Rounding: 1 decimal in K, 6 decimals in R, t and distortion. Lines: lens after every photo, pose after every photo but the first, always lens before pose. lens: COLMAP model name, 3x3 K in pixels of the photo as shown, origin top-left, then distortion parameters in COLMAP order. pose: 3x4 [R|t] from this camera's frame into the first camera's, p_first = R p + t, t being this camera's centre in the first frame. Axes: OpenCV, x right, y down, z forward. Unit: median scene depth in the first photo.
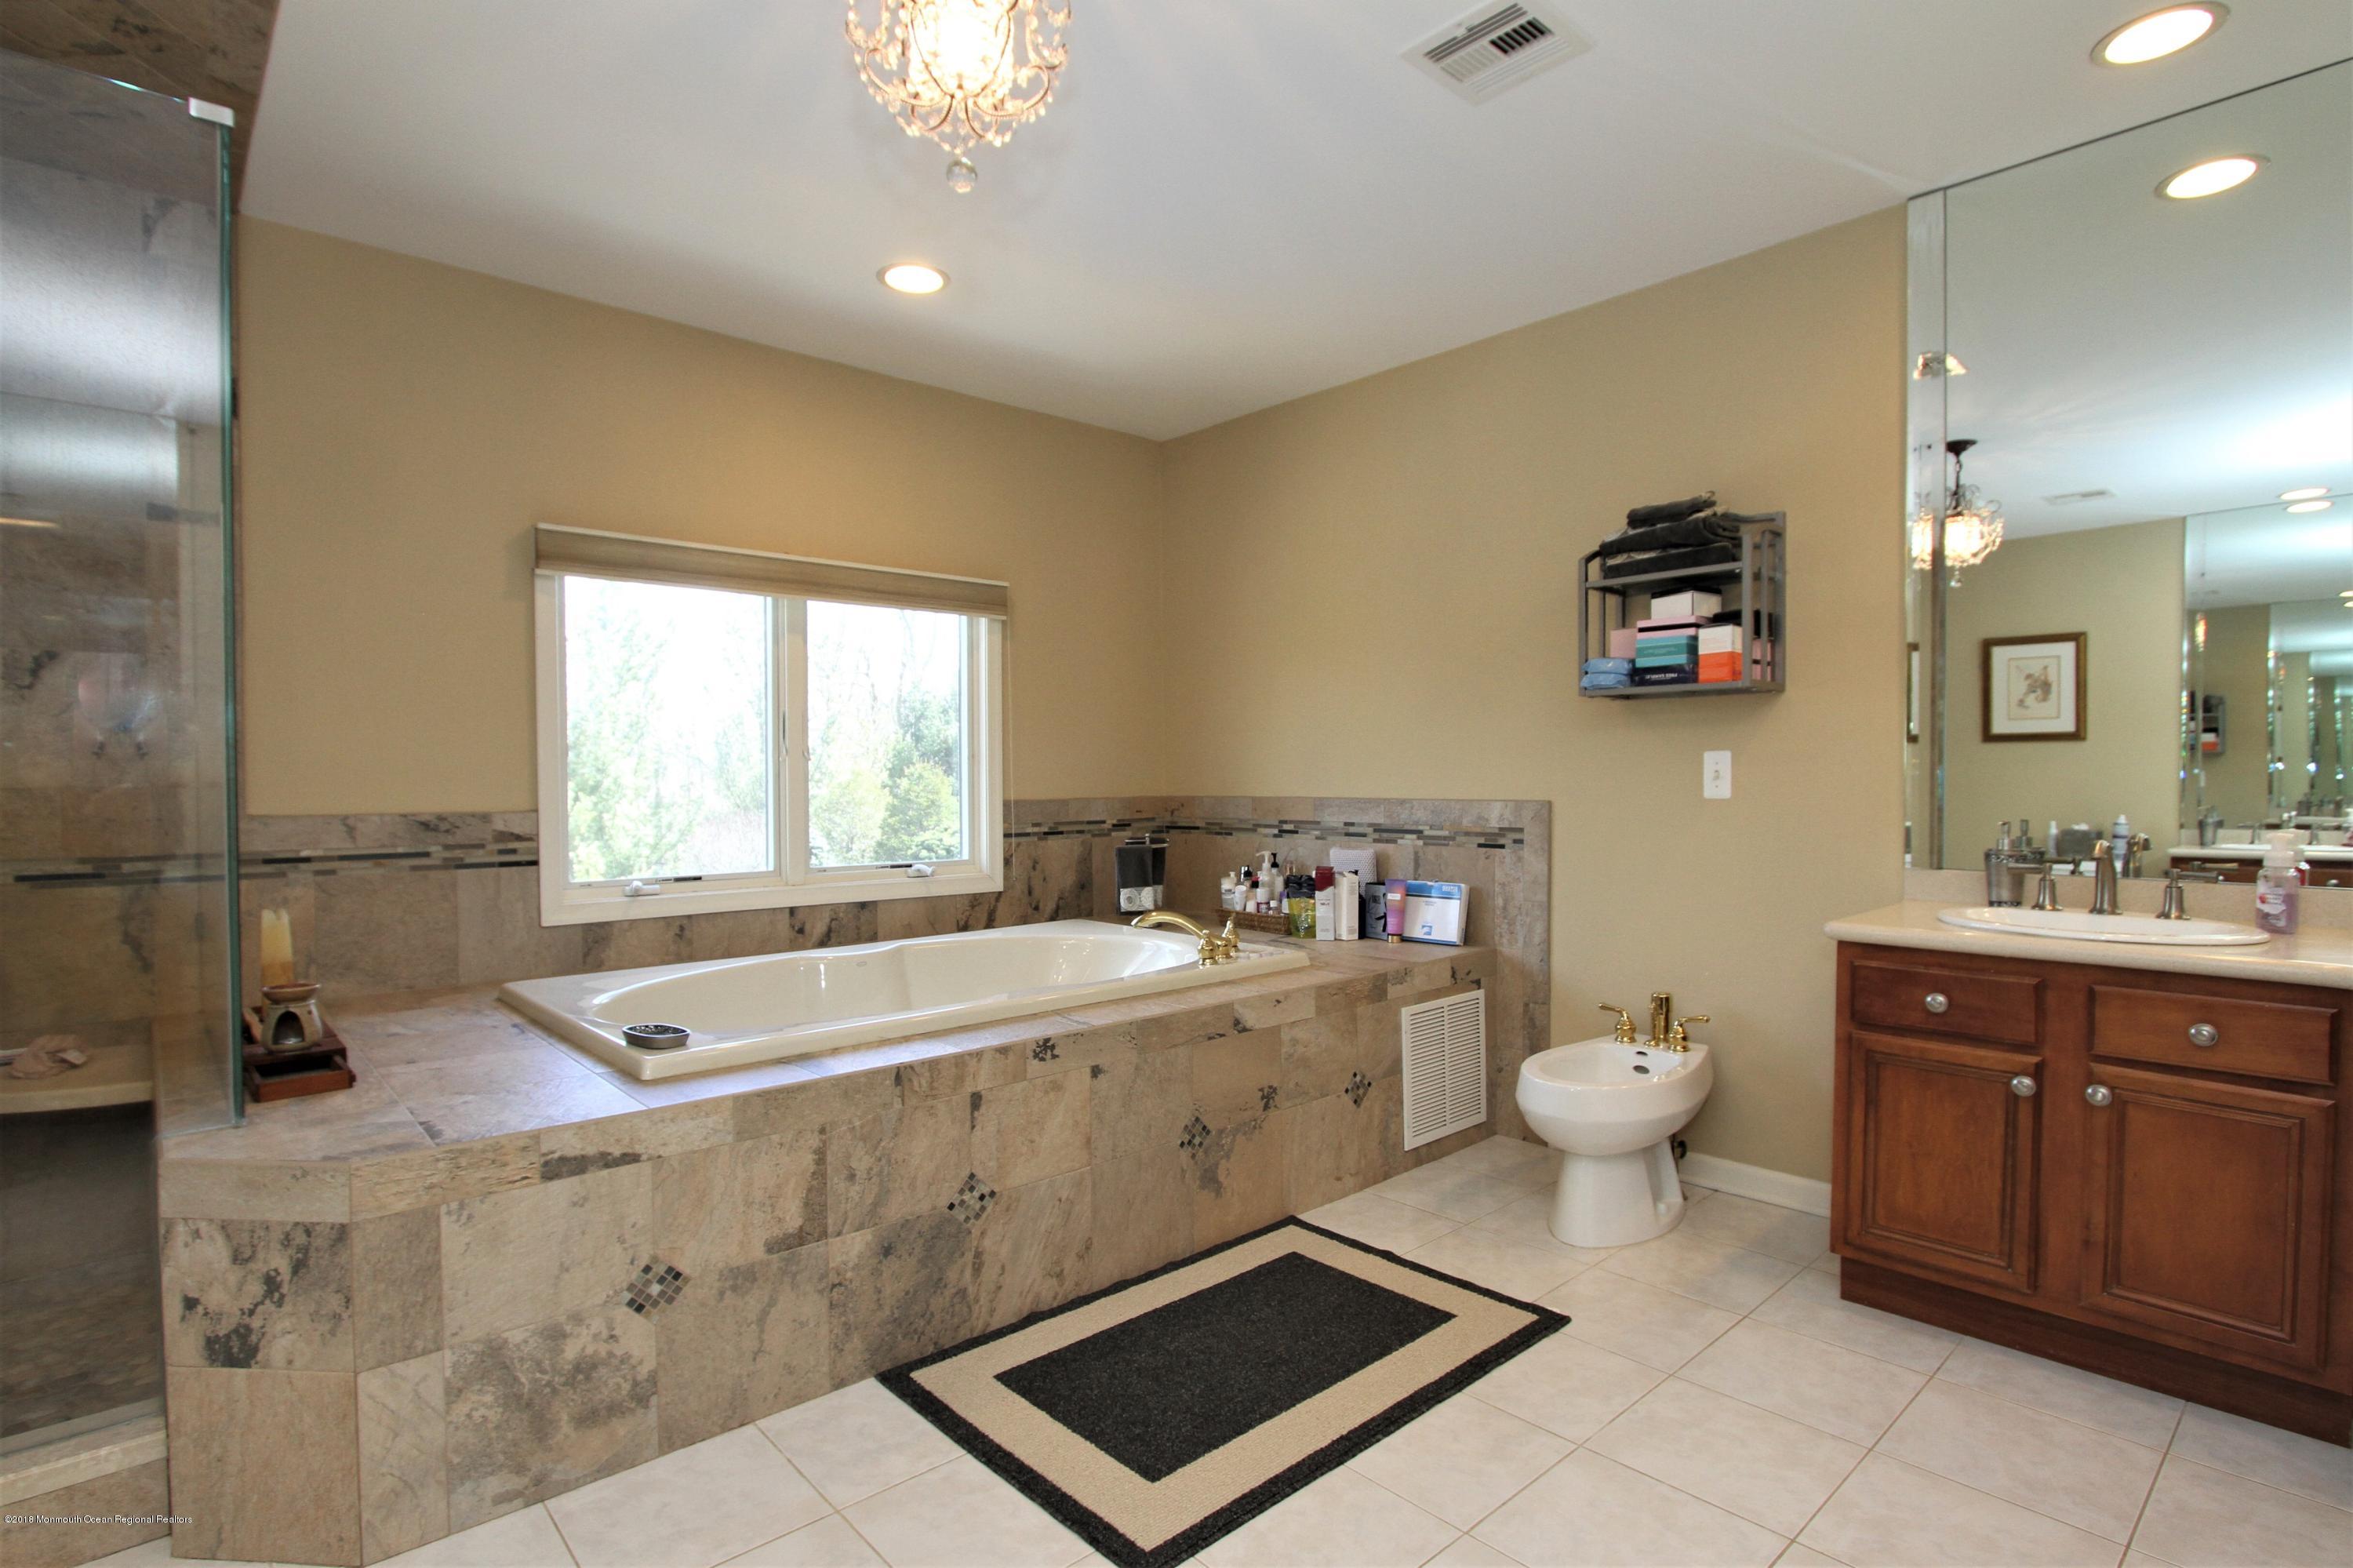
lens RADIAL K [[1163.4, 0, 1175.9], [0, 1163.4, 795.9], [0, 0, 1]] dist [-0.005218, -0.001479]
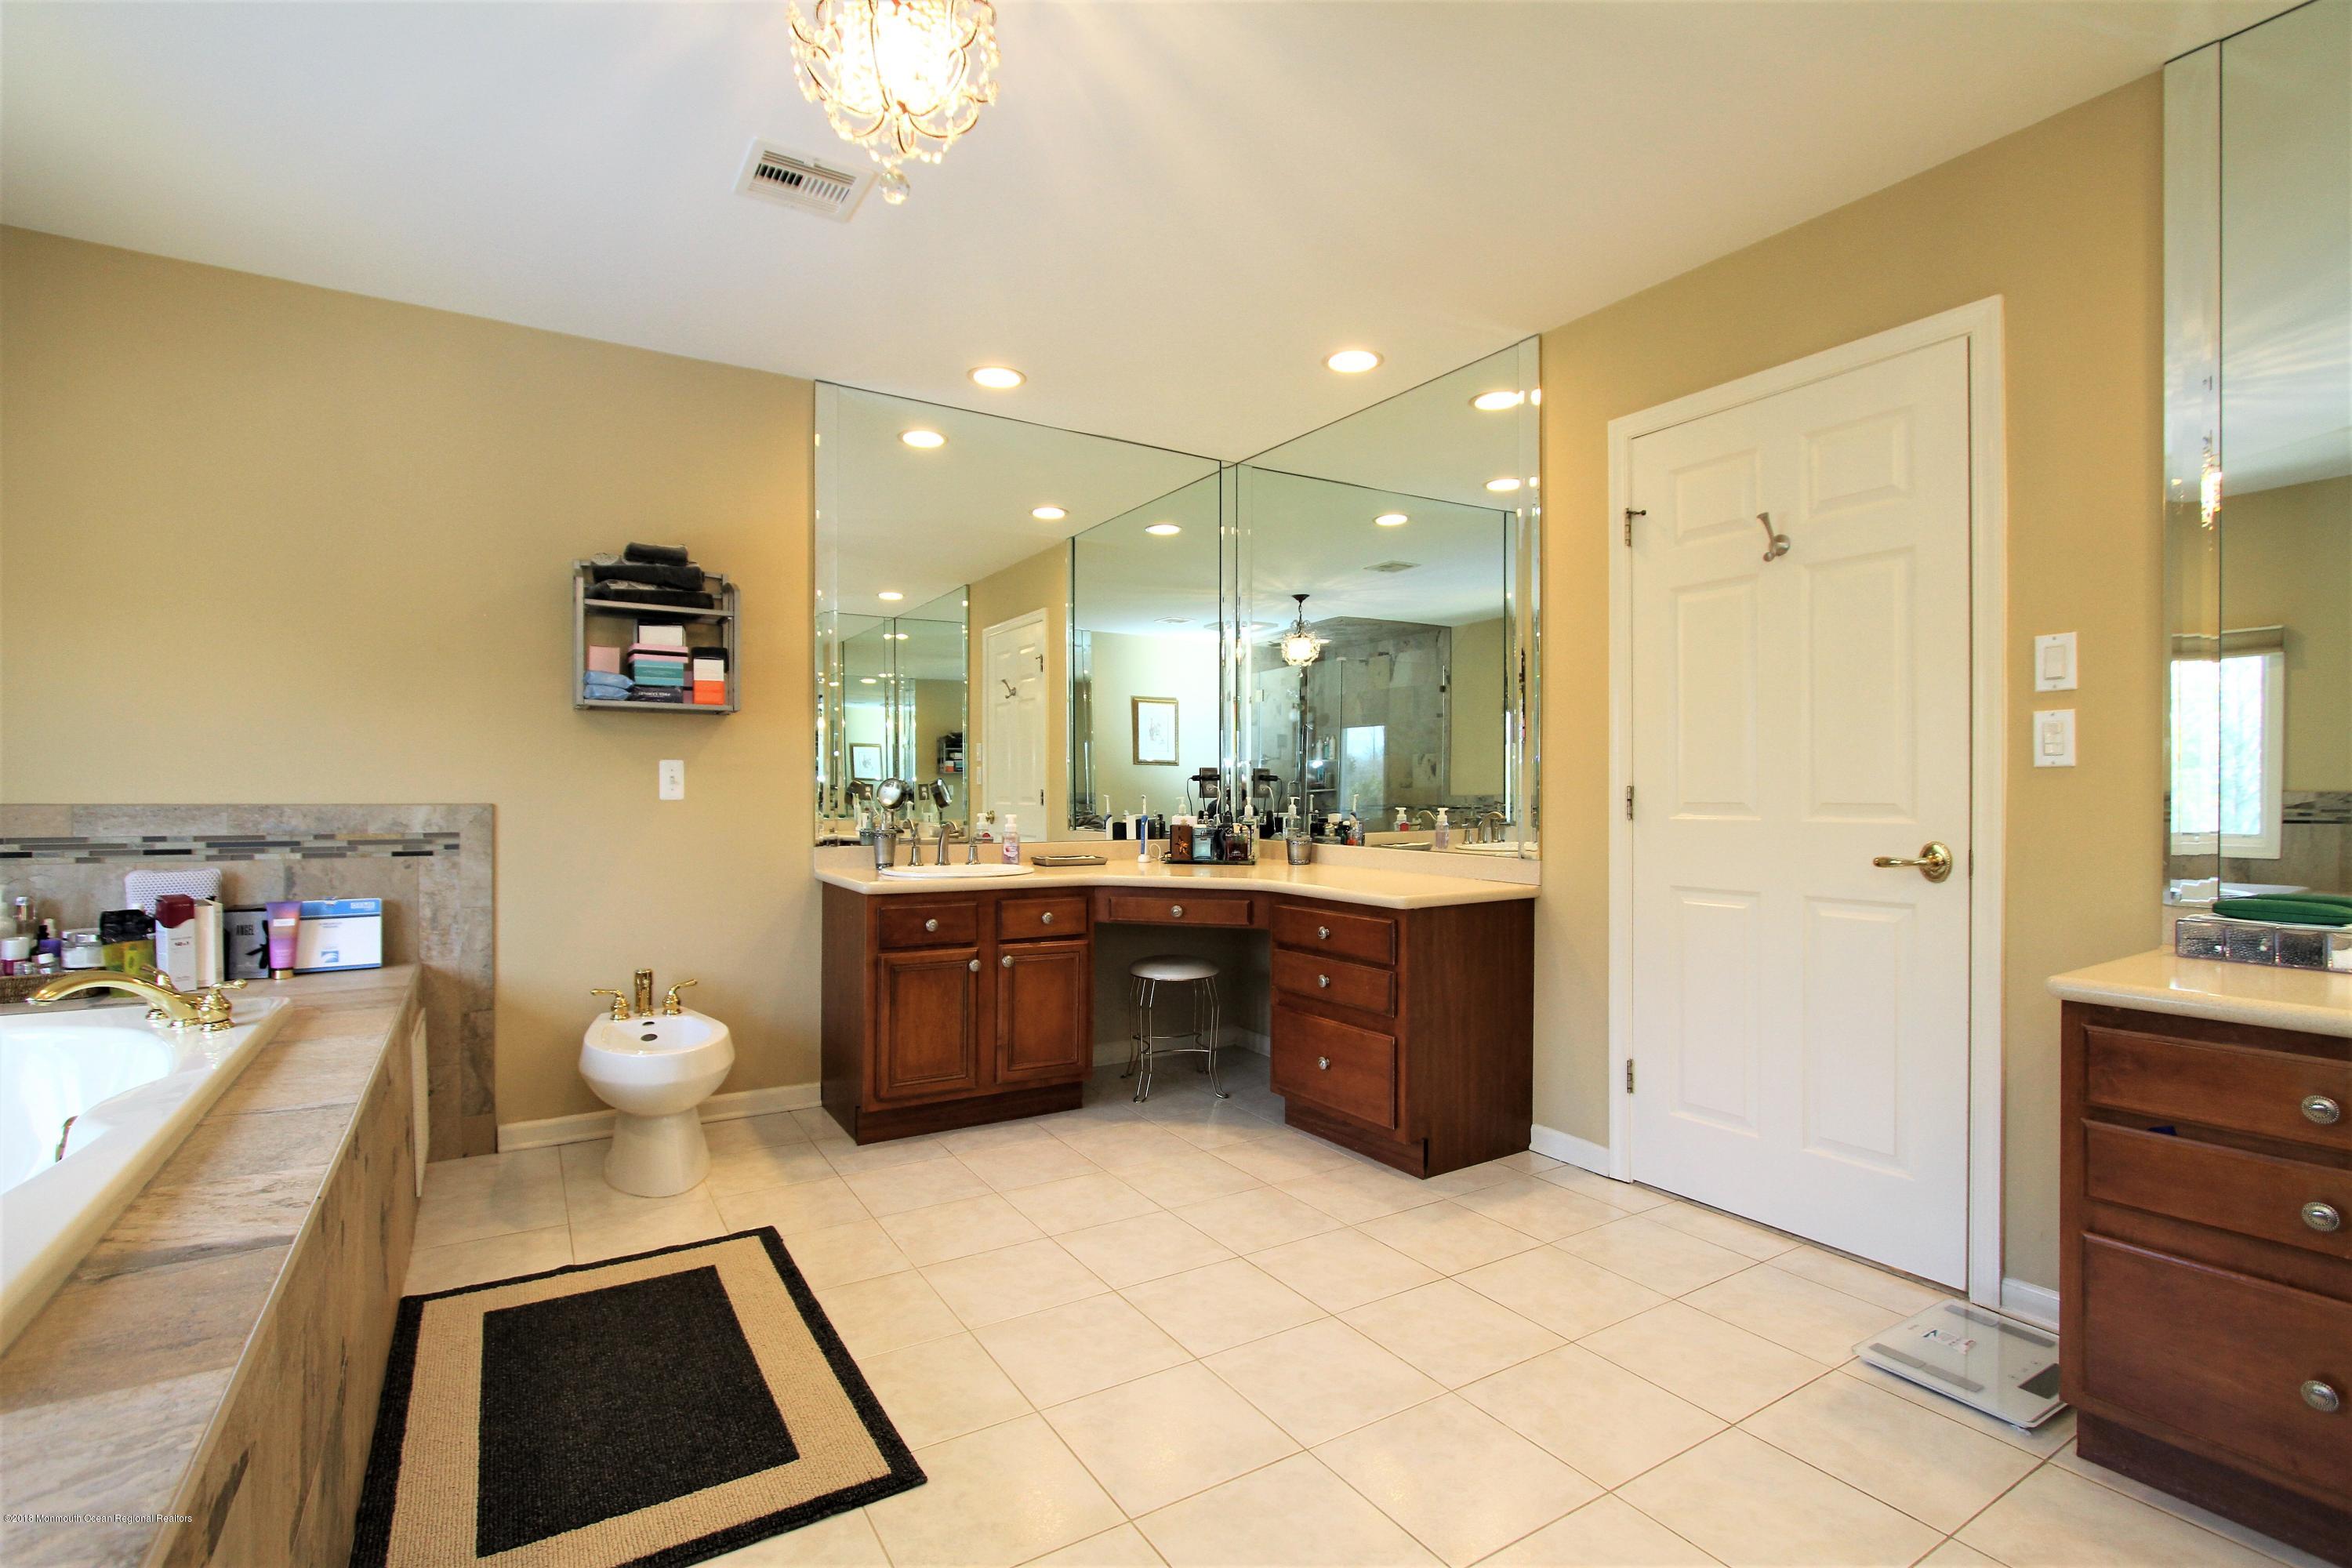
lens RADIAL K [[1083.7, 0, 1171.9], [0, 1083.7, 790.2], [0, 0, 1]] dist [-0.013645, 0.002716]
pose [[0.180598, 0.006032, 0.983539, -0.478765], [0.010008, 0.999918, -0.007970, 0.005601], [-0.983506, 0.011282, 0.180523, 0.262961]]
